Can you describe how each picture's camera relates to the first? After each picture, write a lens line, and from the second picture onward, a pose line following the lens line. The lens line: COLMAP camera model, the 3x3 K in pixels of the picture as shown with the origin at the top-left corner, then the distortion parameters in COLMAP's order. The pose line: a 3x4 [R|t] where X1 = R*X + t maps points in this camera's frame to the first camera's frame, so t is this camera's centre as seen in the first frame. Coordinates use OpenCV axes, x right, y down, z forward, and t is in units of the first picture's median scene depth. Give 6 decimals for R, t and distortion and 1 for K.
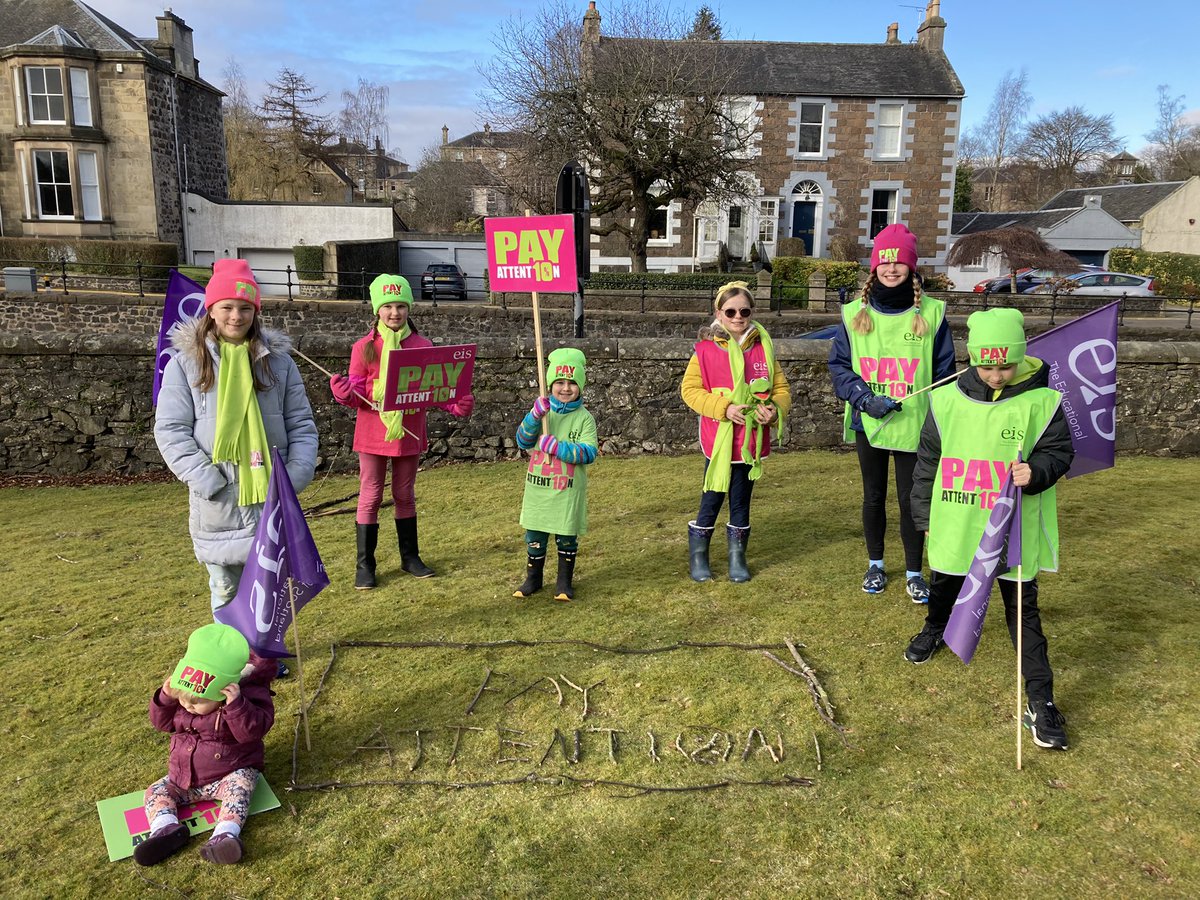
lens RADIAL K [[998.6, 0, 599.3], [0, 998.6, 450.3], [0, 0, 1]] dist [0.013099, -0.012808]
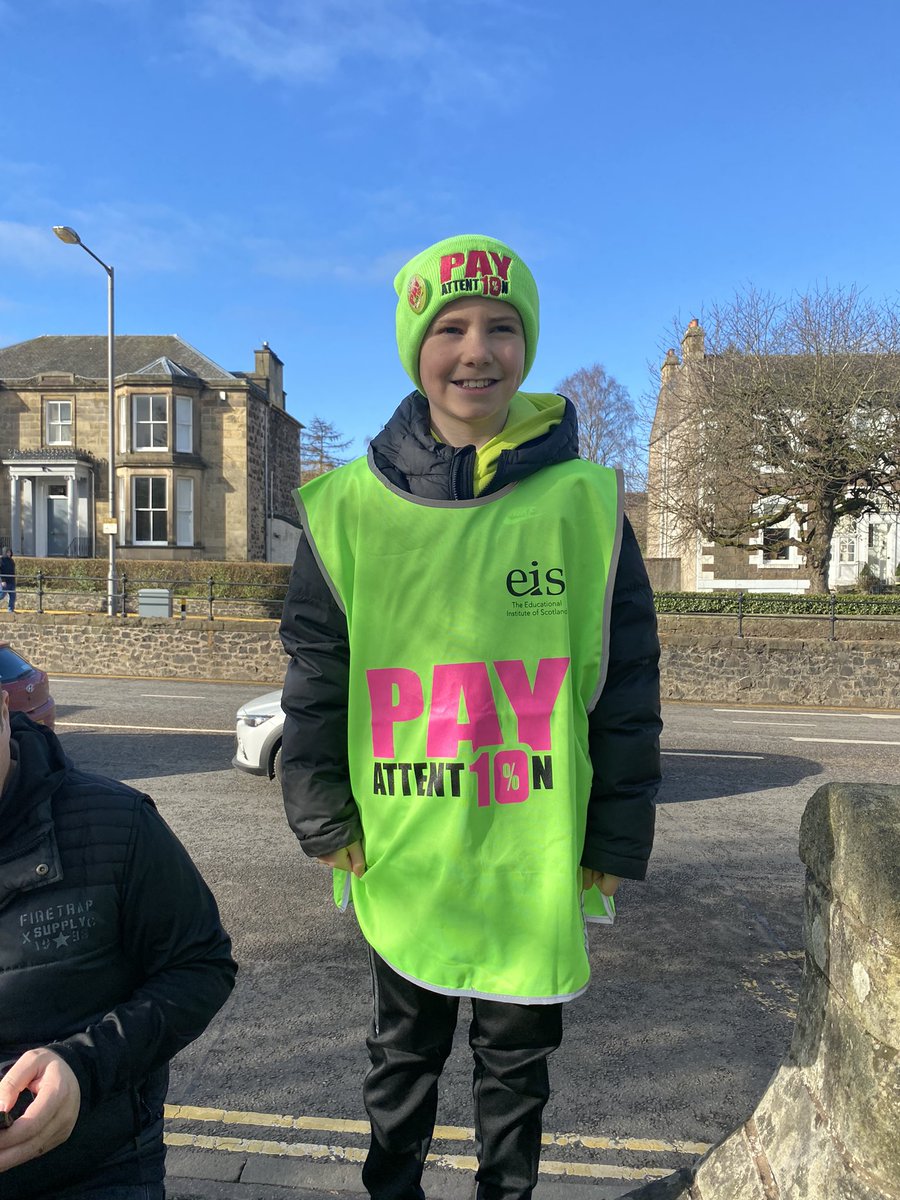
lens RADIAL K [[921.0, 0, 450.4], [0, 921.0, 599.0], [0, 0, 1]] dist [0.052191, 0.003186]
pose [[0.993828, -0.003456, -0.110882, -0.153155], [-0.016343, 0.984048, -0.177153, -0.024284], [0.109725, 0.177872, 0.977917, 0.161916]]
